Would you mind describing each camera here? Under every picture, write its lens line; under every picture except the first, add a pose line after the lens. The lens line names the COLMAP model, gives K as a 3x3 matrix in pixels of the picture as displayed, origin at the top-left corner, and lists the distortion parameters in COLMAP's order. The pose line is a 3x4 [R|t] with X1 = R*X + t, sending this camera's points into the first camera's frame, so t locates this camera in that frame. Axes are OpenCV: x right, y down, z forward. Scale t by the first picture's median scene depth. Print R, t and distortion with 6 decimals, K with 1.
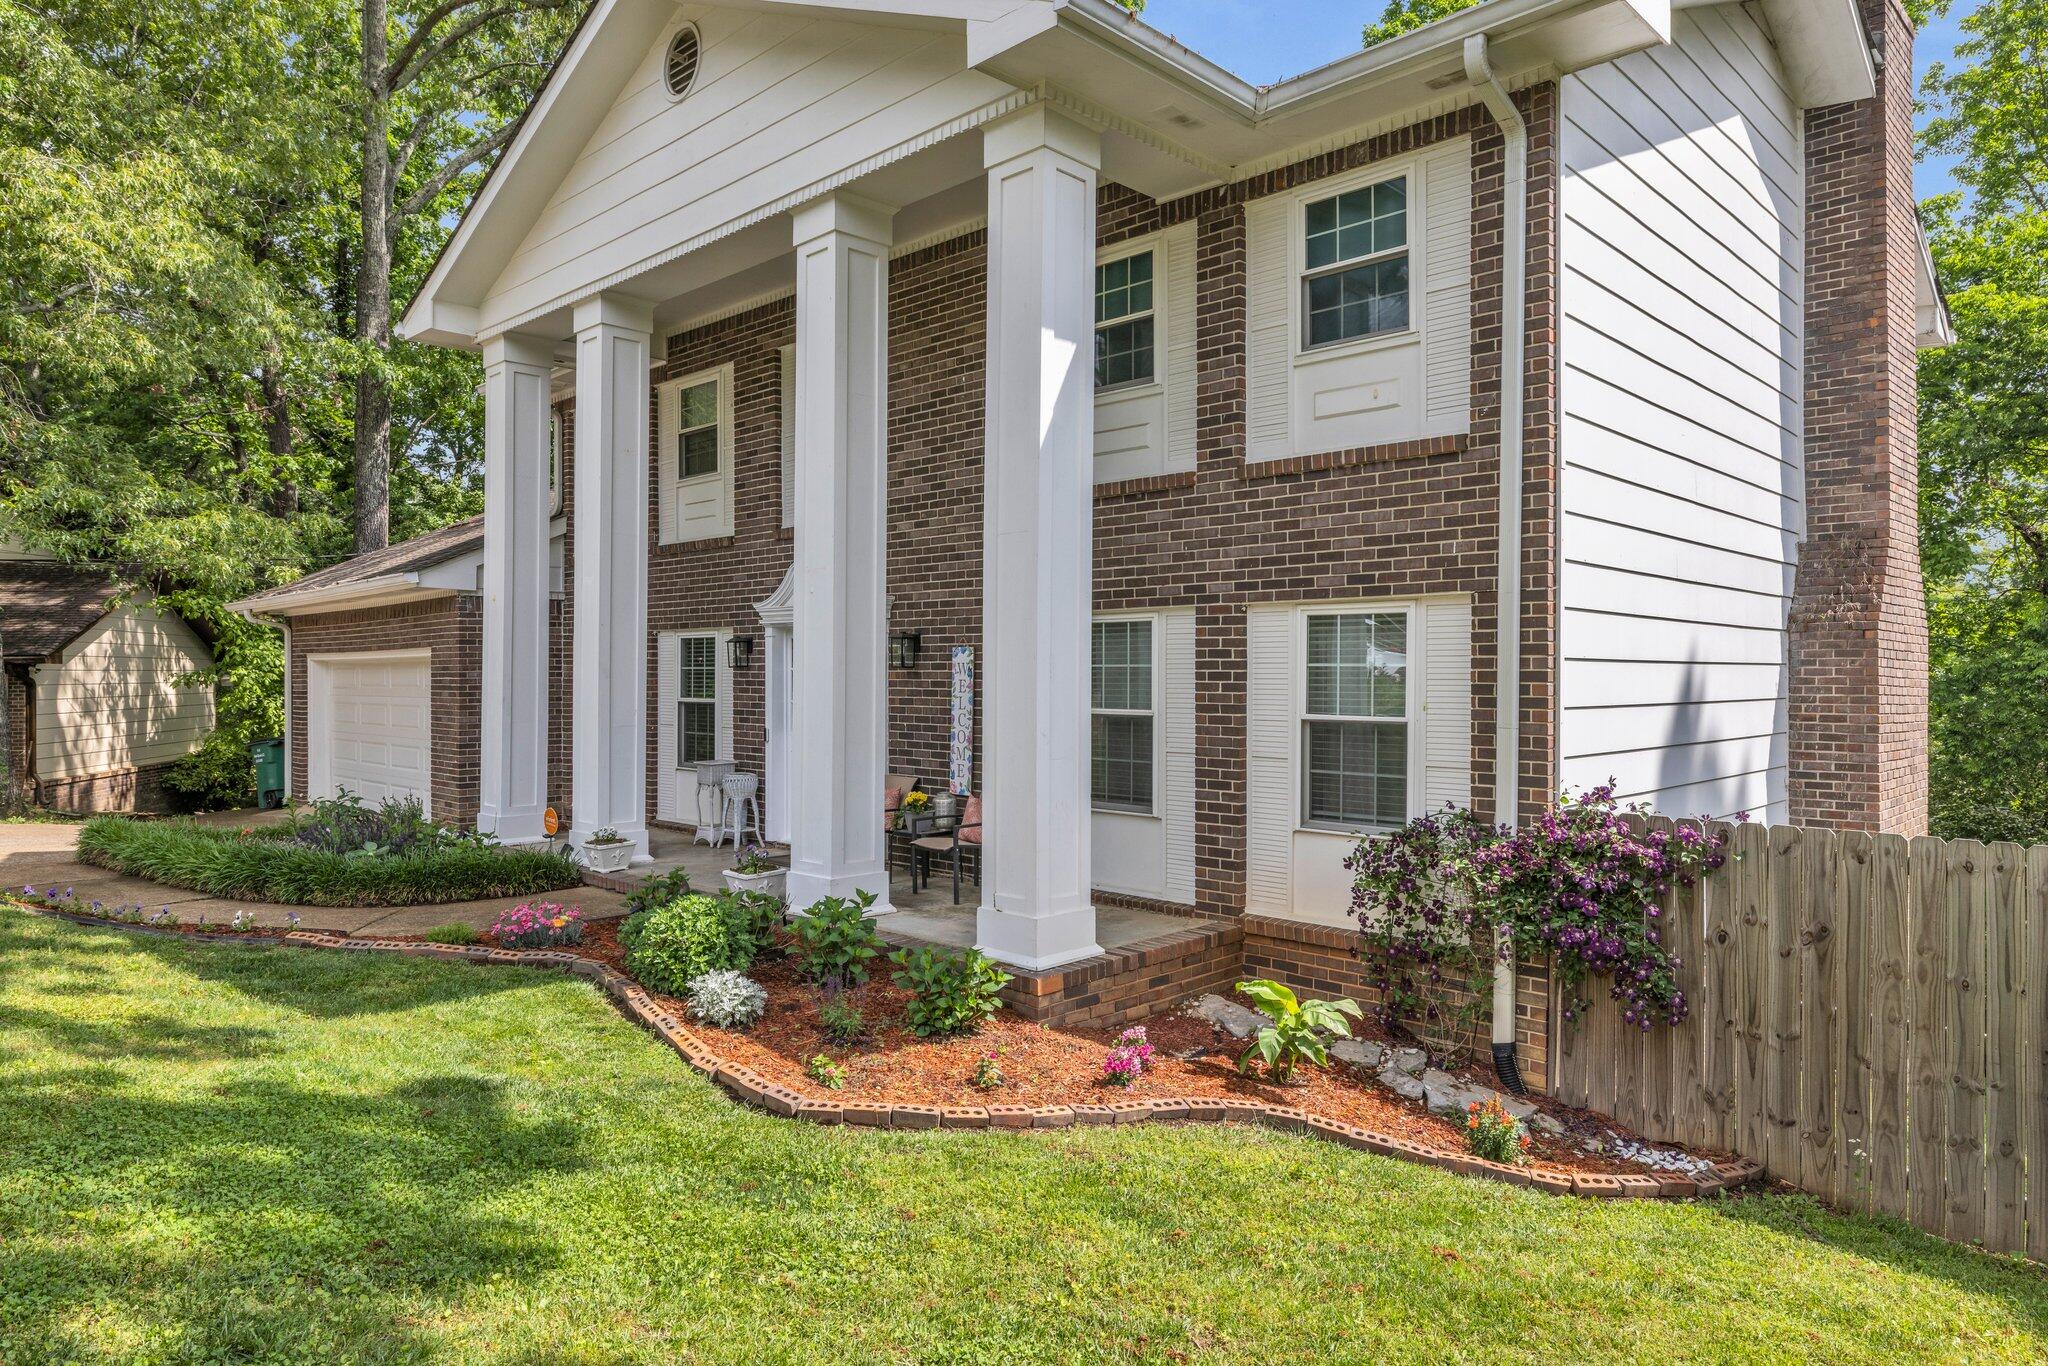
lens RADIAL K [[1274.2, 0, 1021.2], [0, 1274.2, 668.0], [0, 0, 1]] dist [-0.004744, -0.000763]
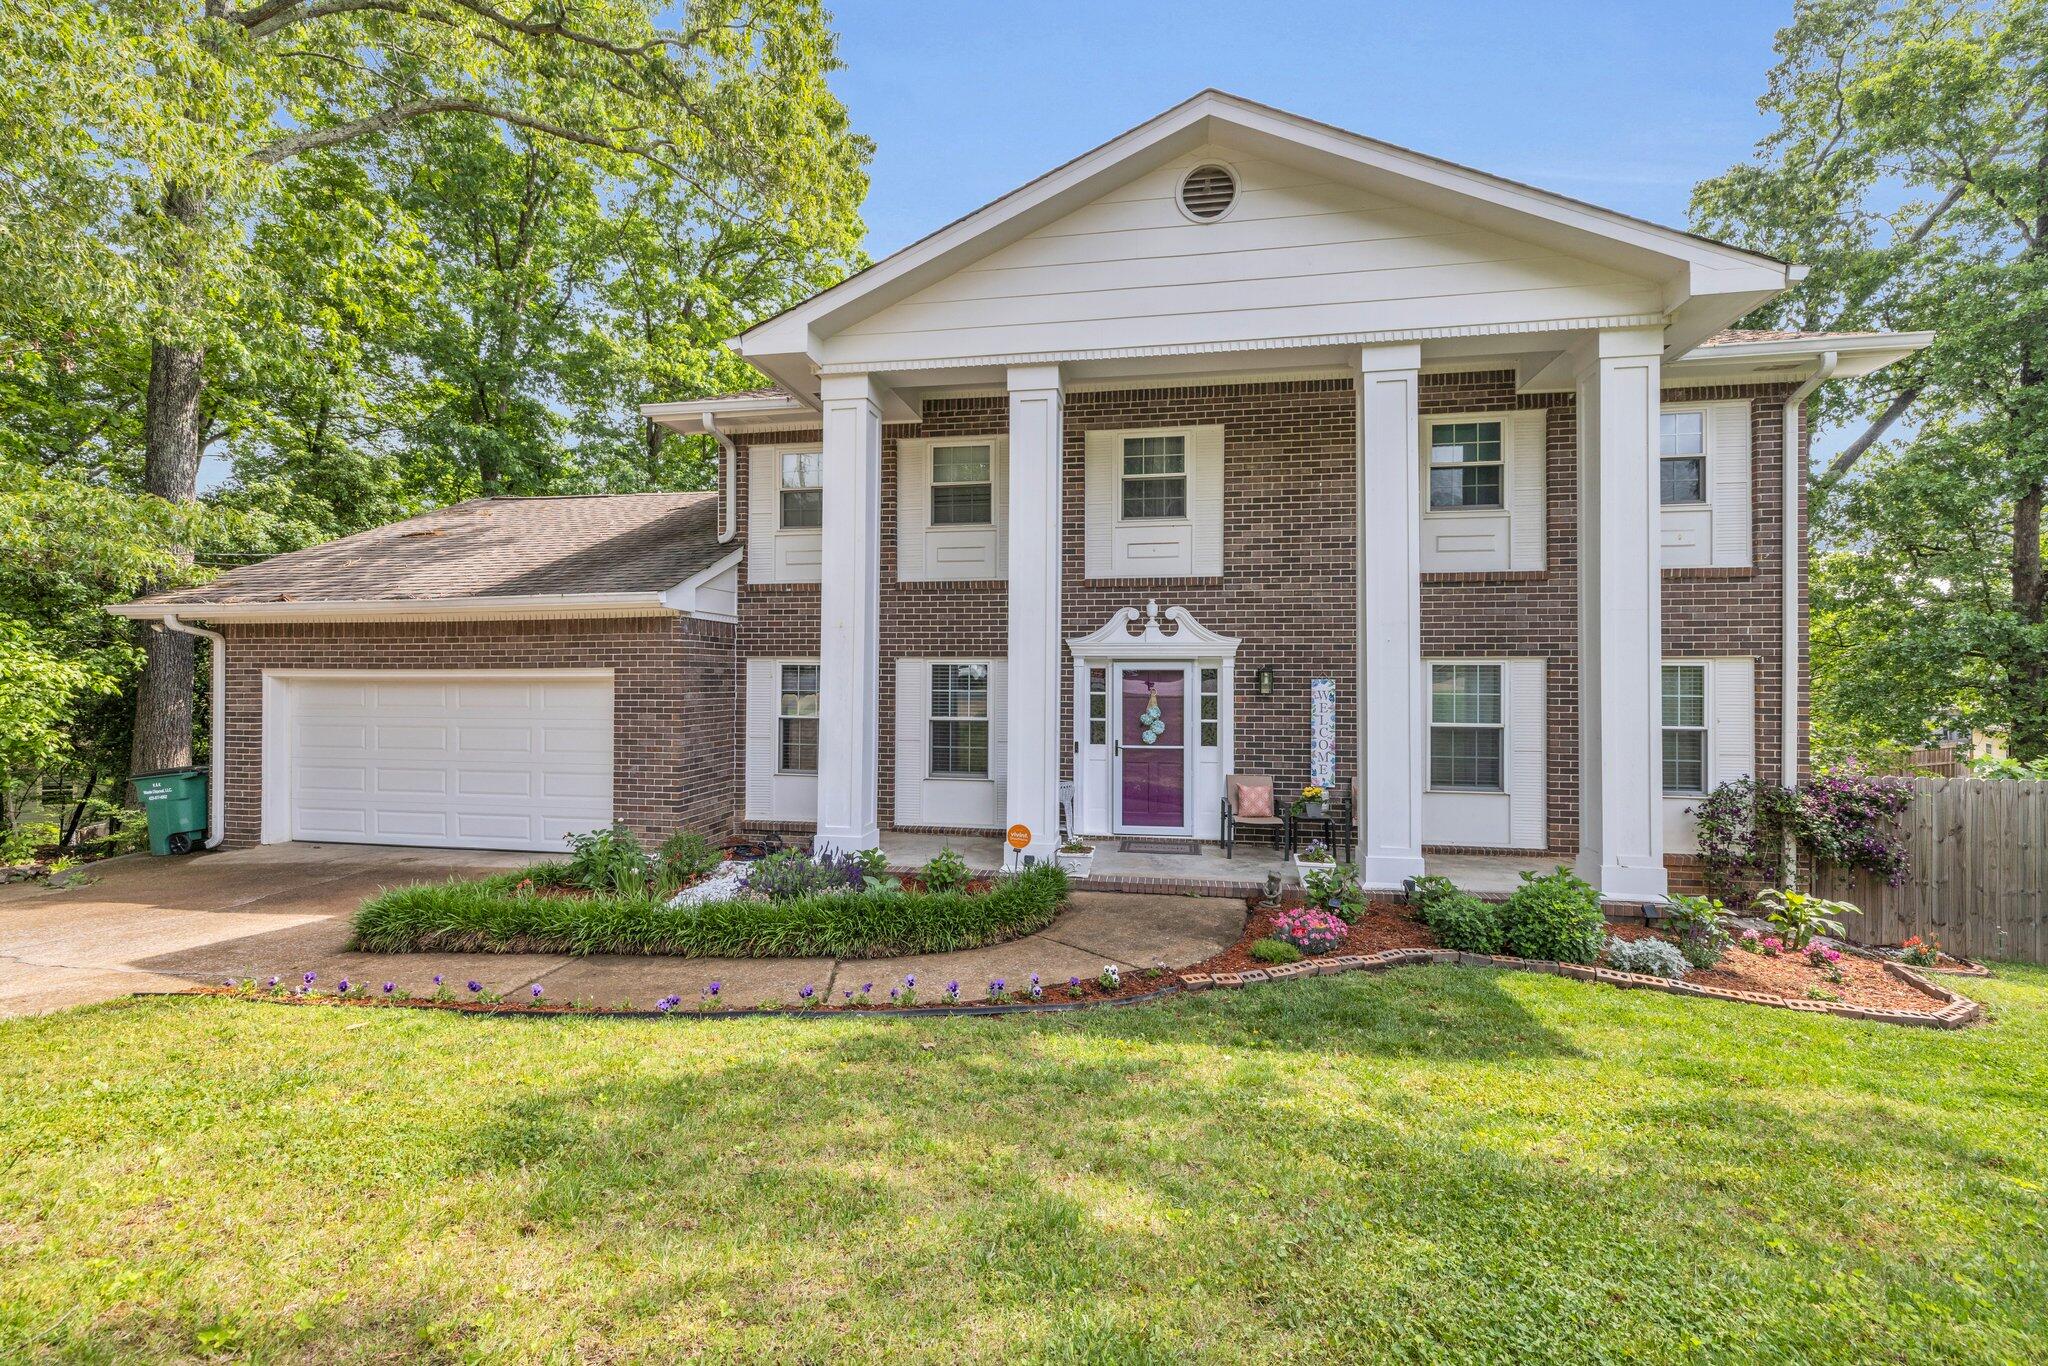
lens RADIAL K [[858.2, 0, 1022.1], [0, 858.2, 674.8], [0, 0, 1]] dist [0.001422, 0.000379]
pose [[0.825398, 0.008239, 0.564492, -0.939436], [-0.007025, 0.999966, -0.004323, -0.016875], [-0.564508, -0.000397, 0.825427, 0.470550]]
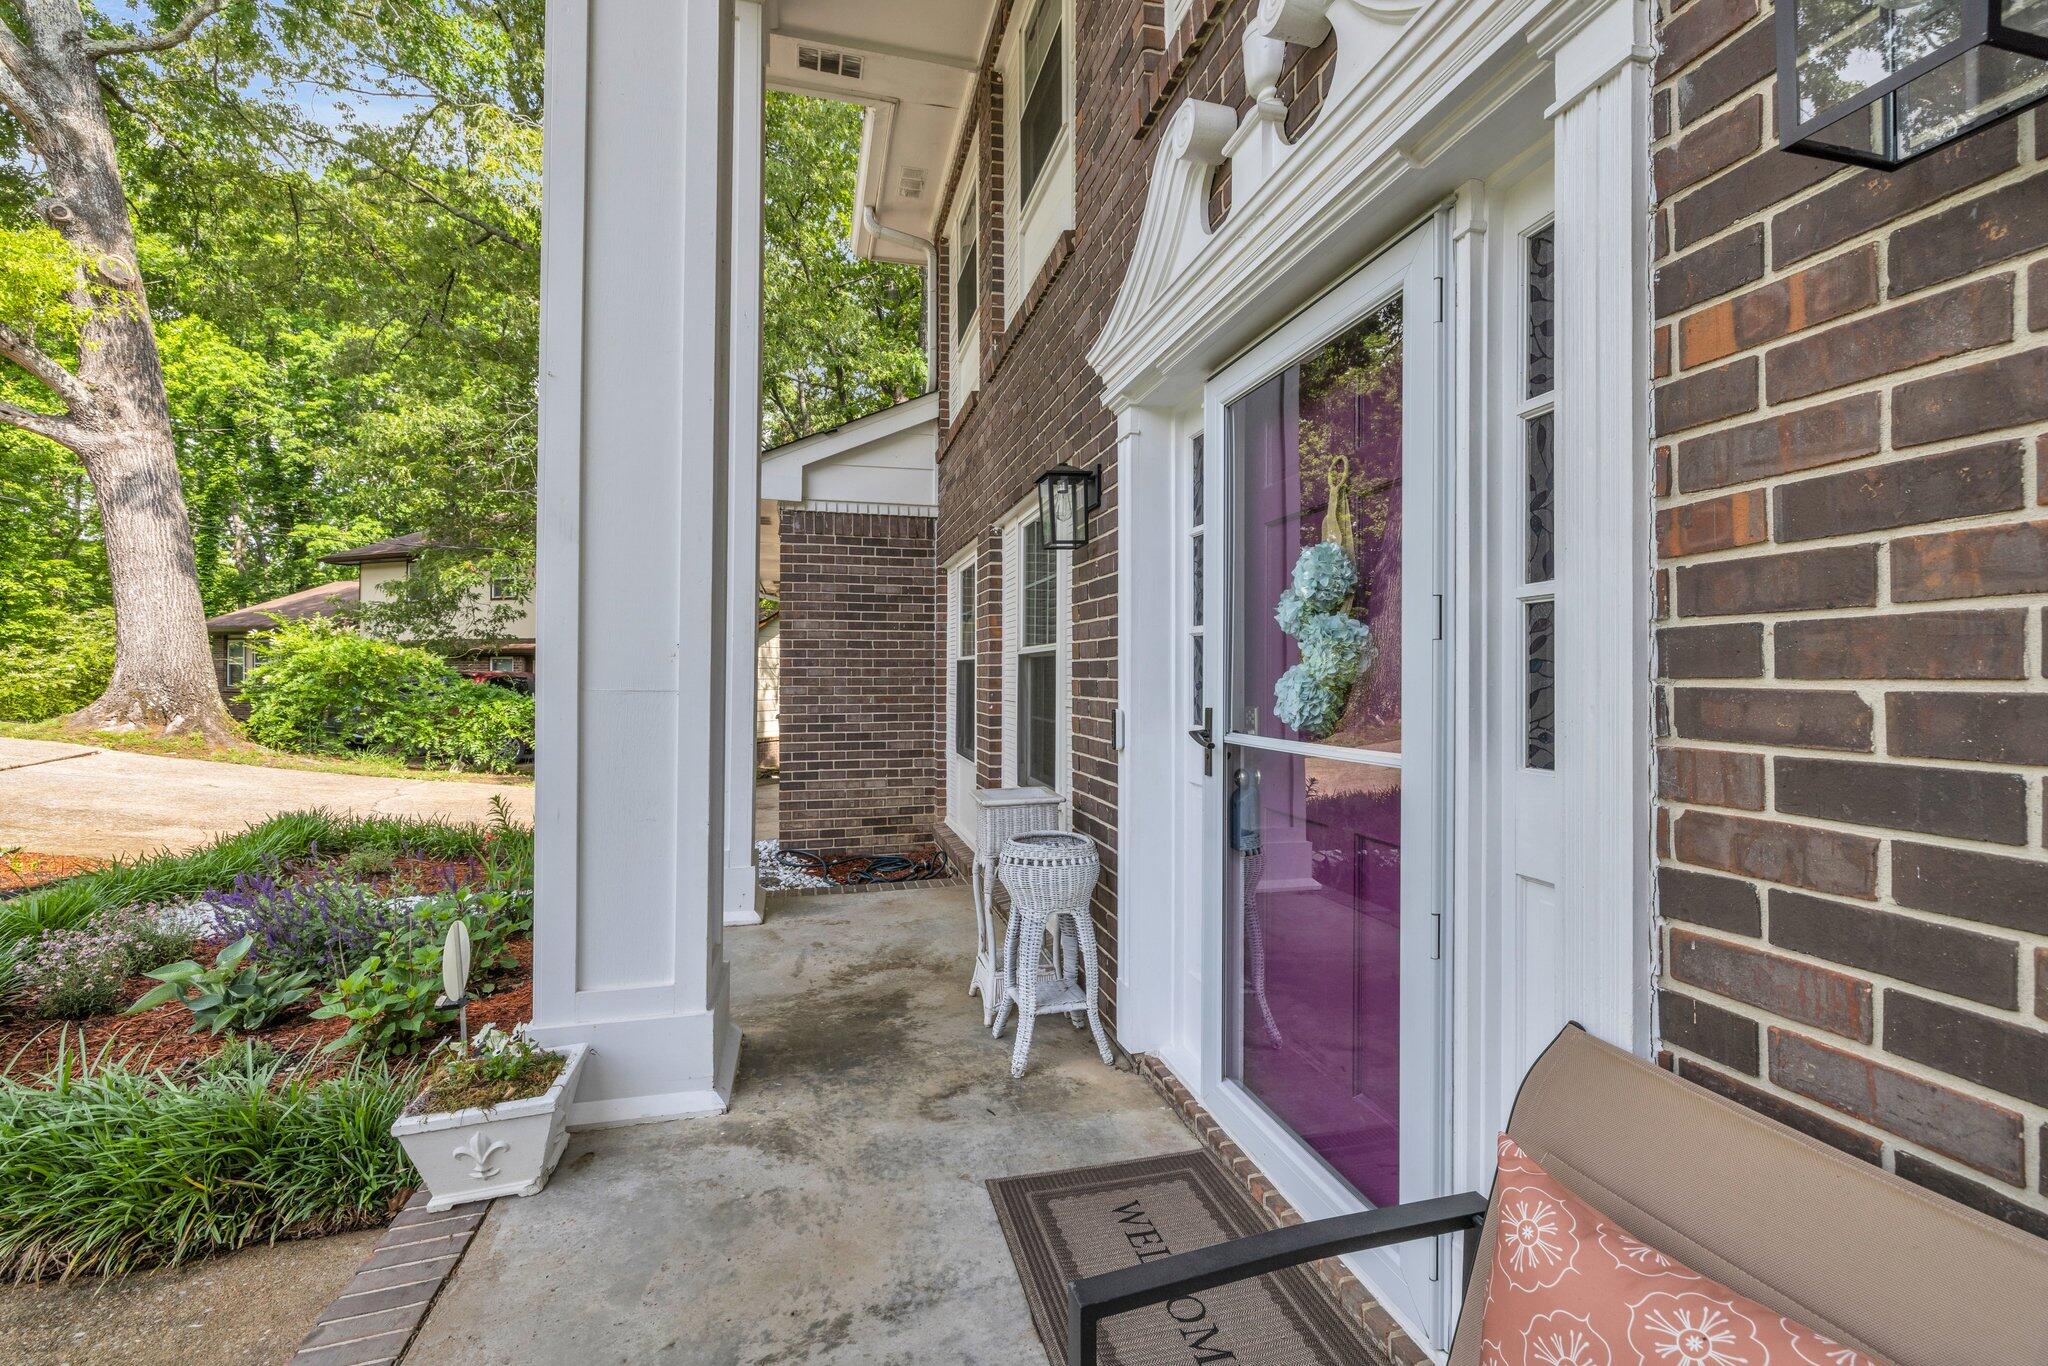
lens RADIAL K [[858.2, 0, 1022.1], [0, 858.2, 674.8], [0, 0, 1]] dist [0.001422, 0.000379]
pose [[0.854357, 0.003073, -0.519677, -0.137515], [-0.002726, 0.999995, 0.001432, 0.049448], [0.519679, 0.000193, 0.854361, 1.053287]]
